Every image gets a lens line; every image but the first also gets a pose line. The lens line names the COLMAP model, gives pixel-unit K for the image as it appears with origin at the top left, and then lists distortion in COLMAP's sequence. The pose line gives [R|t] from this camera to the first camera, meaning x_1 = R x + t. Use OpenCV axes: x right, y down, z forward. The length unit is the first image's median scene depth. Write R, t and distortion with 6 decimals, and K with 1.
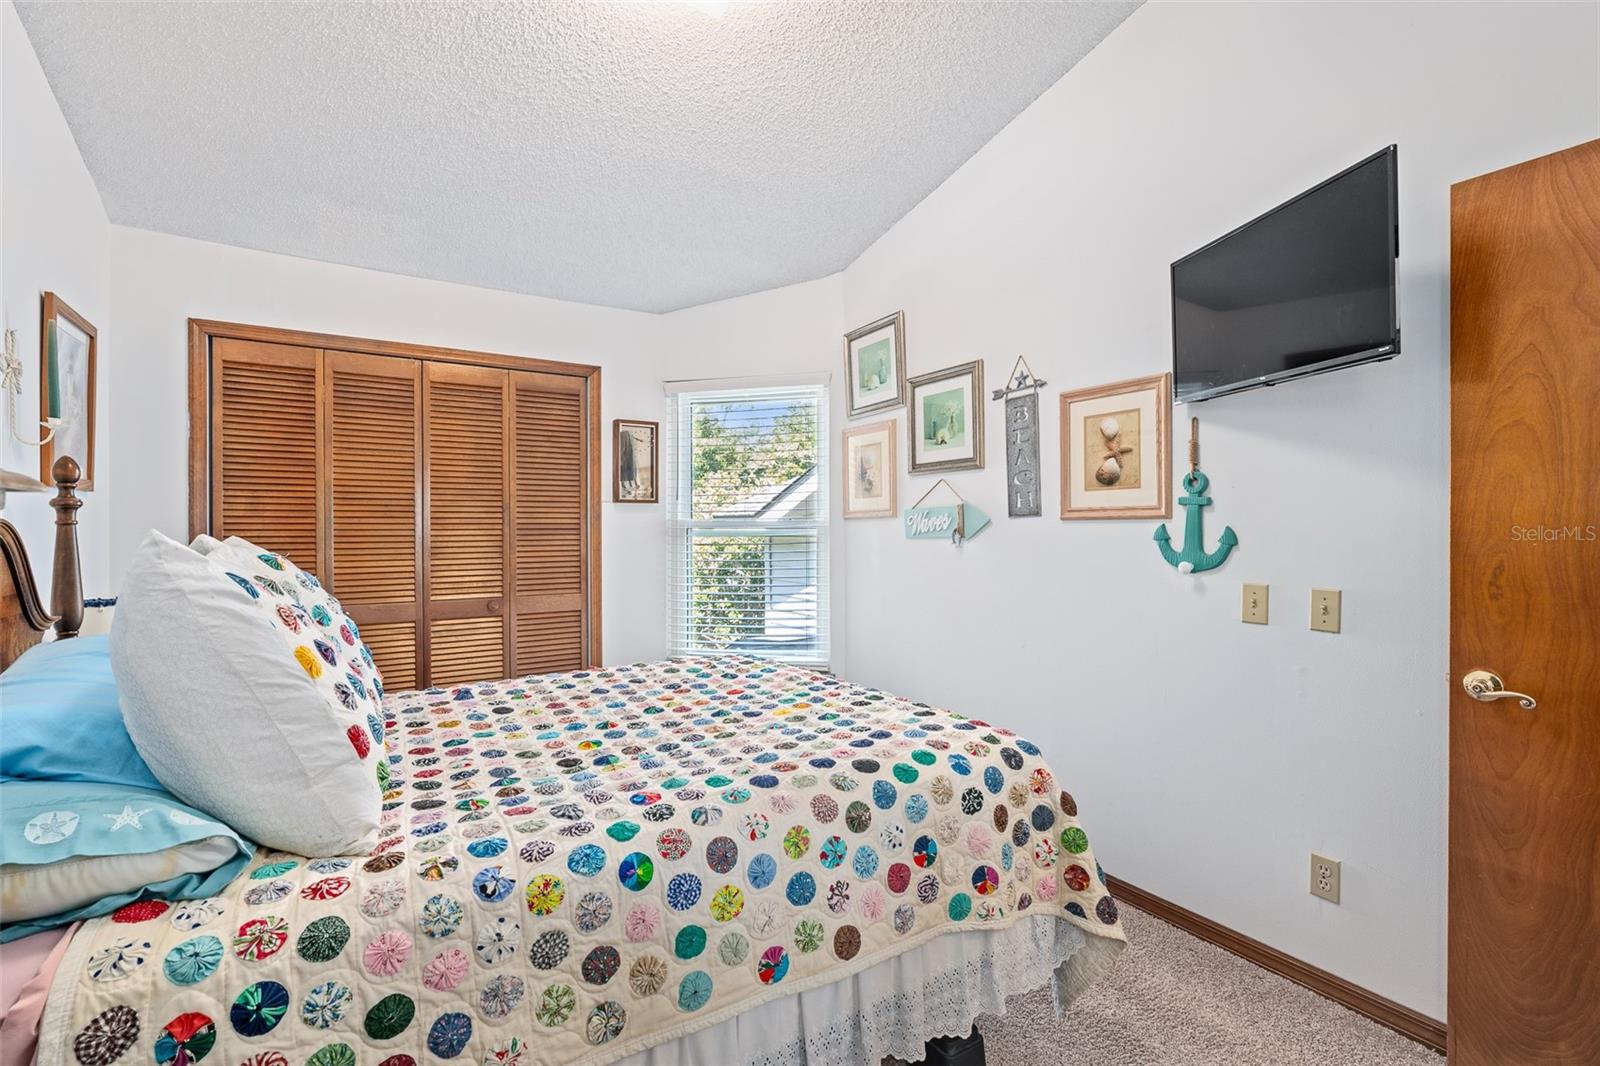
lens RADIAL K [[727.7, 0, 799.7], [0, 727.7, 524.4], [0, 0, 1]] dist [-0.003772, 0.000215]
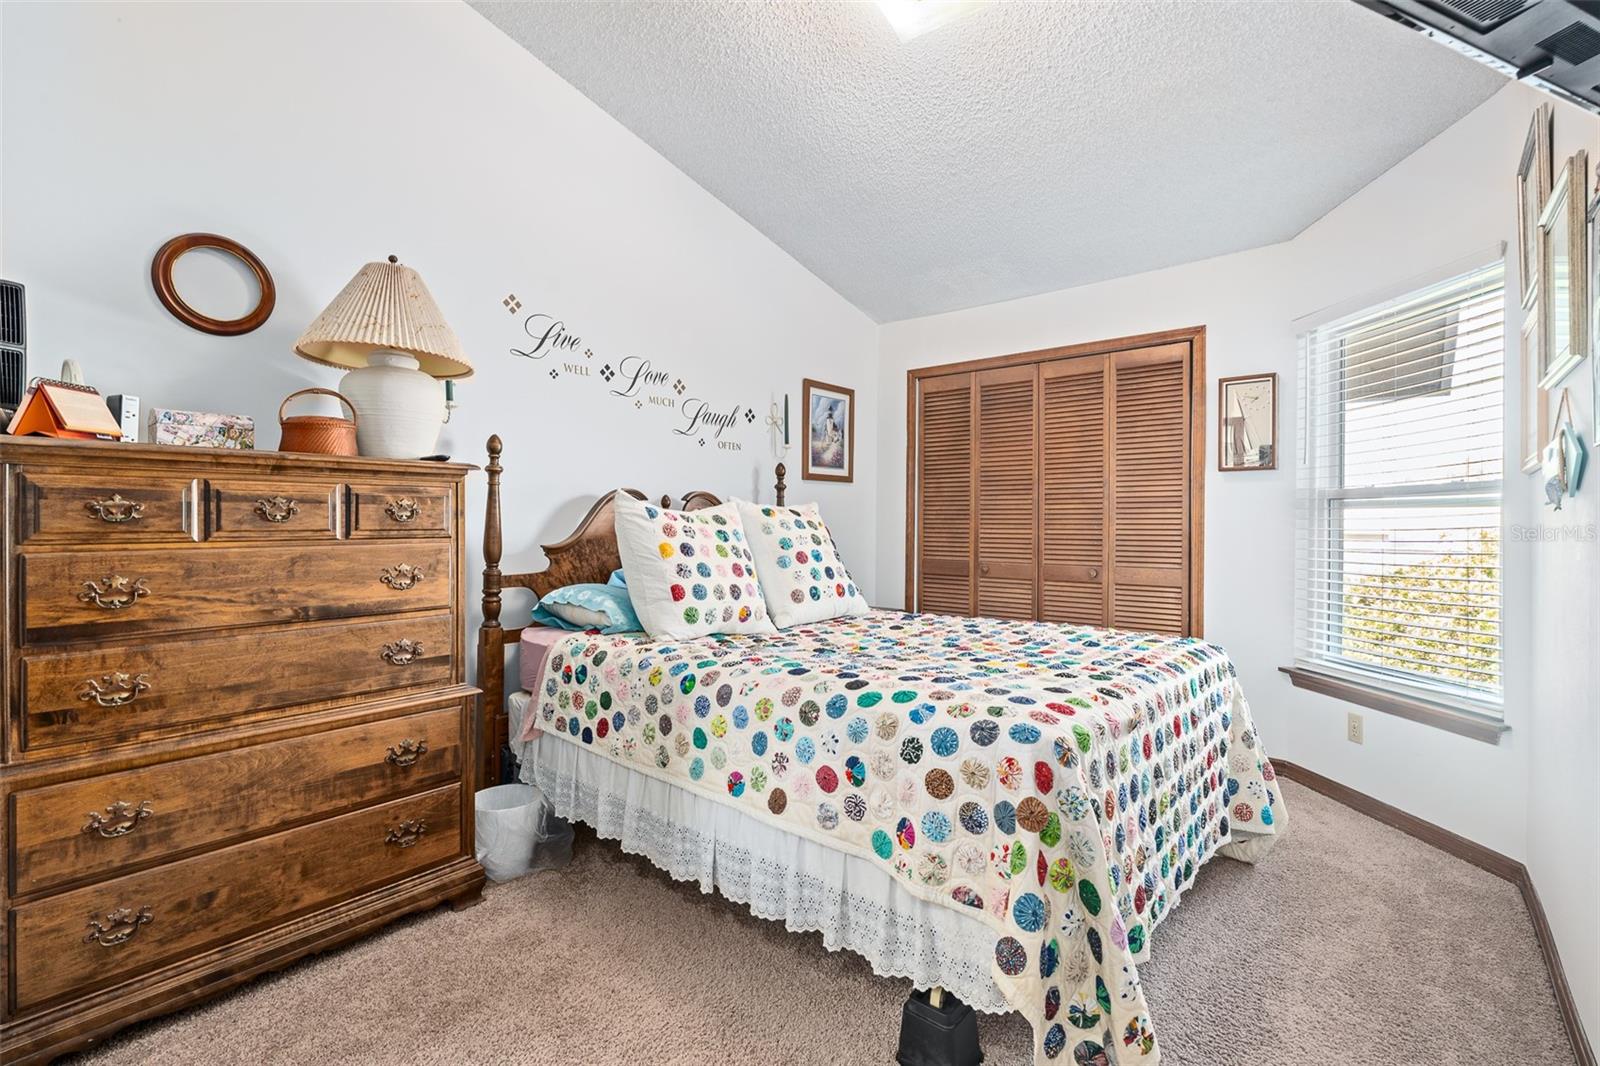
lens RADIAL K [[727.7, 0, 799.7], [0, 727.7, 524.4], [0, 0, 1]] dist [-0.003772, 0.000215]
pose [[0.293317, 0.004308, -0.956005, 1.007201], [-0.004005, 0.999987, 0.003278, 0.075777], [0.956007, 0.002867, 0.293331, 0.530388]]
